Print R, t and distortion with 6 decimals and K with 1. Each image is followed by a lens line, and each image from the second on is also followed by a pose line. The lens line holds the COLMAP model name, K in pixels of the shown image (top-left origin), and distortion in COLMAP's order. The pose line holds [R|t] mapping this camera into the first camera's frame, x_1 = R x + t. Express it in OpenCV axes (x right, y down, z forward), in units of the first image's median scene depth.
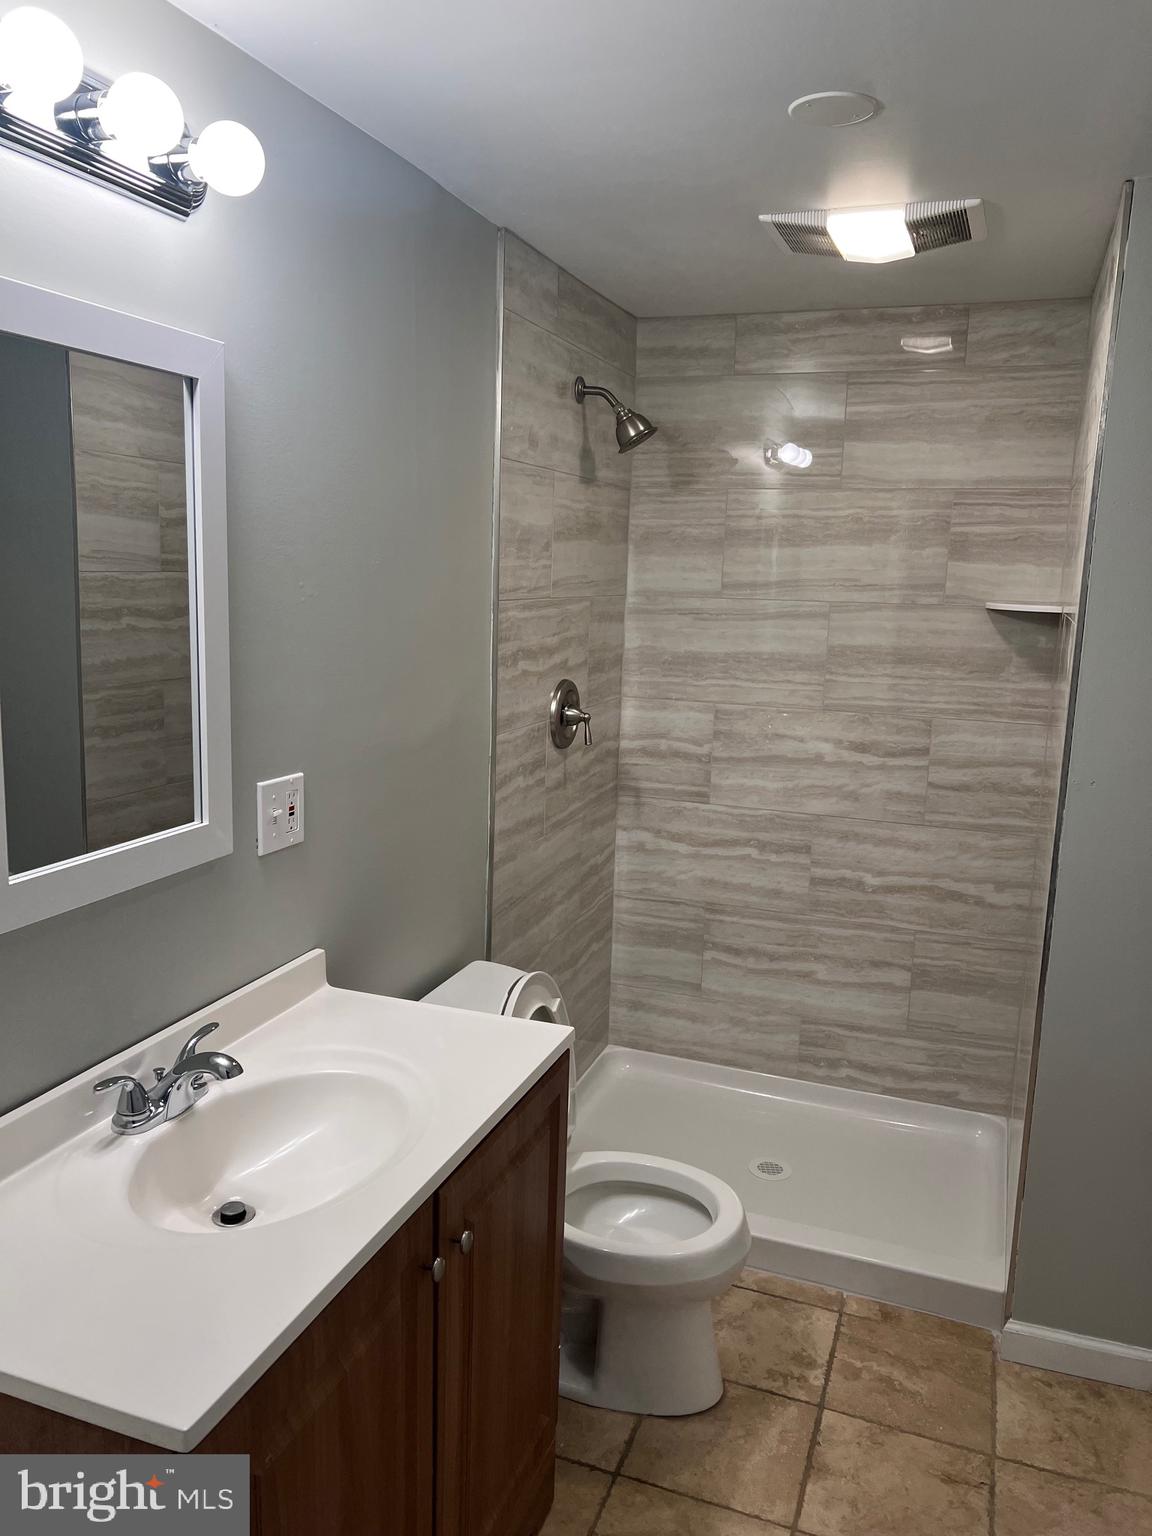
lens RADIAL K [[1172.5, 0, 535.0], [0, 1172.5, 785.2], [0, 0, 1]] dist [0.045322, -0.063596]
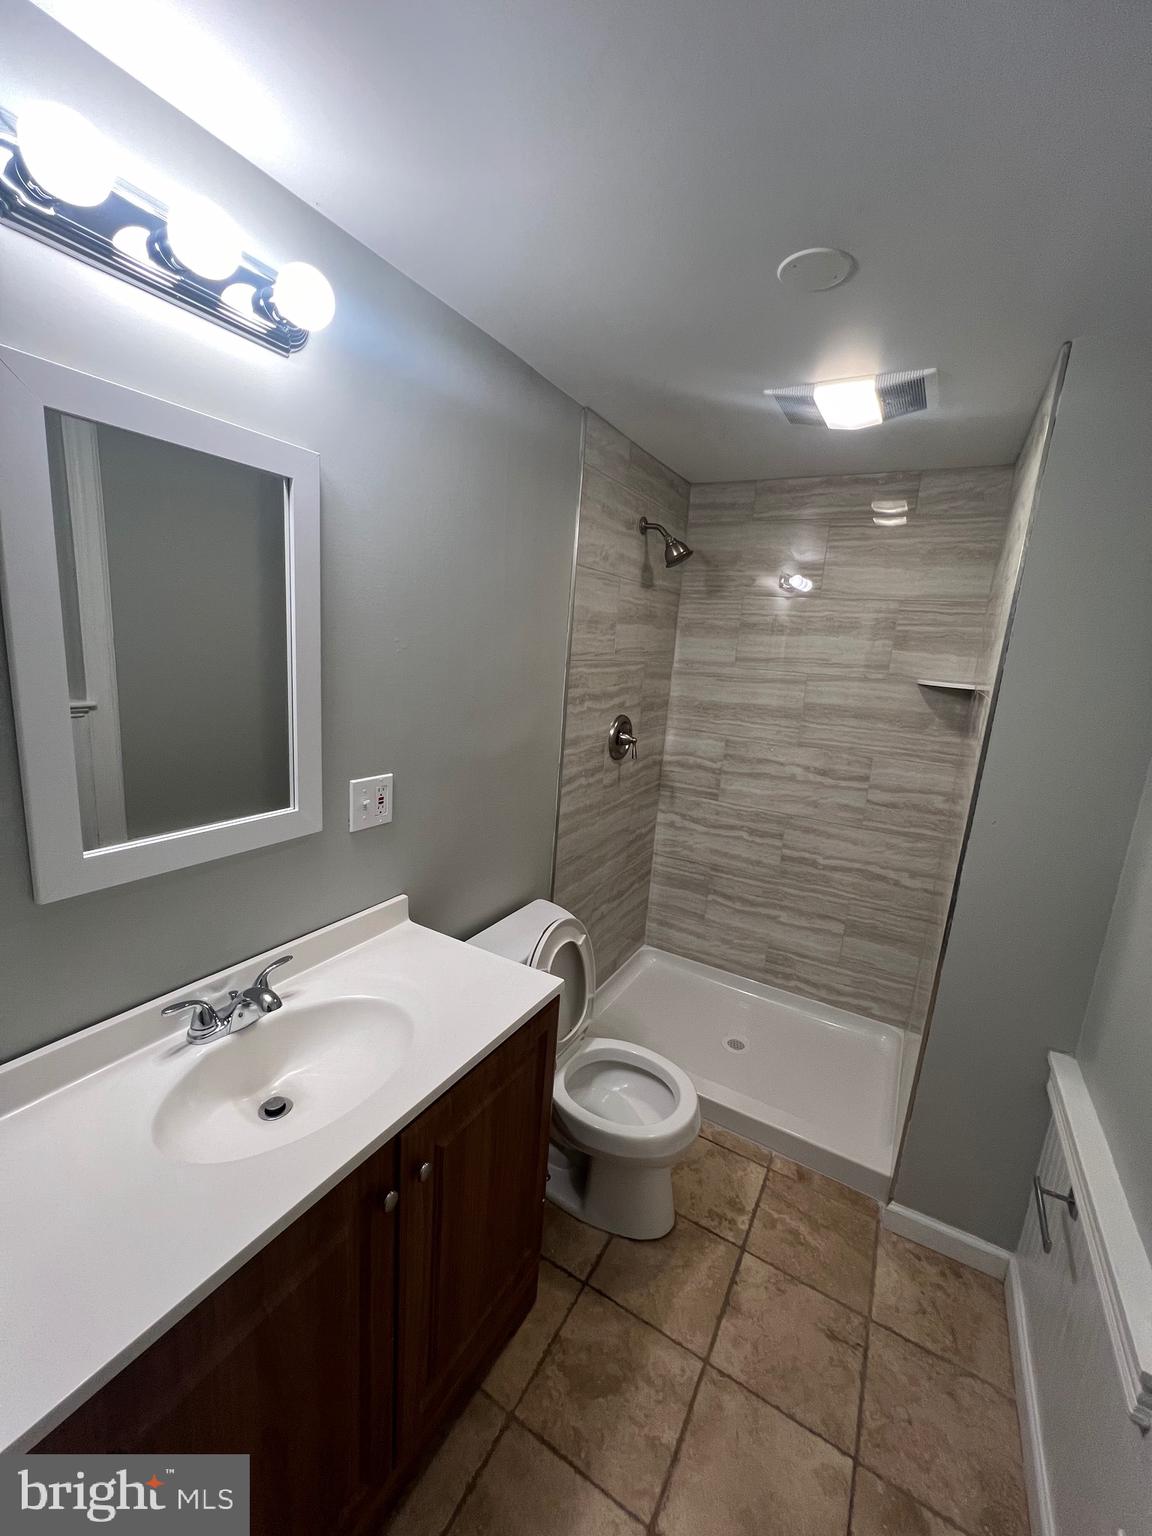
lens RADIAL K [[609.4, 0, 568.5], [0, 609.4, 769.7], [0, 0, 1]] dist [-0.007977, 0.000244]
pose [[0.986478, 0.072457, -0.147006, 0.087731], [-0.070399, 0.997335, 0.019158, -0.032844], [0.148003, -0.008549, 0.988950, 0.227056]]
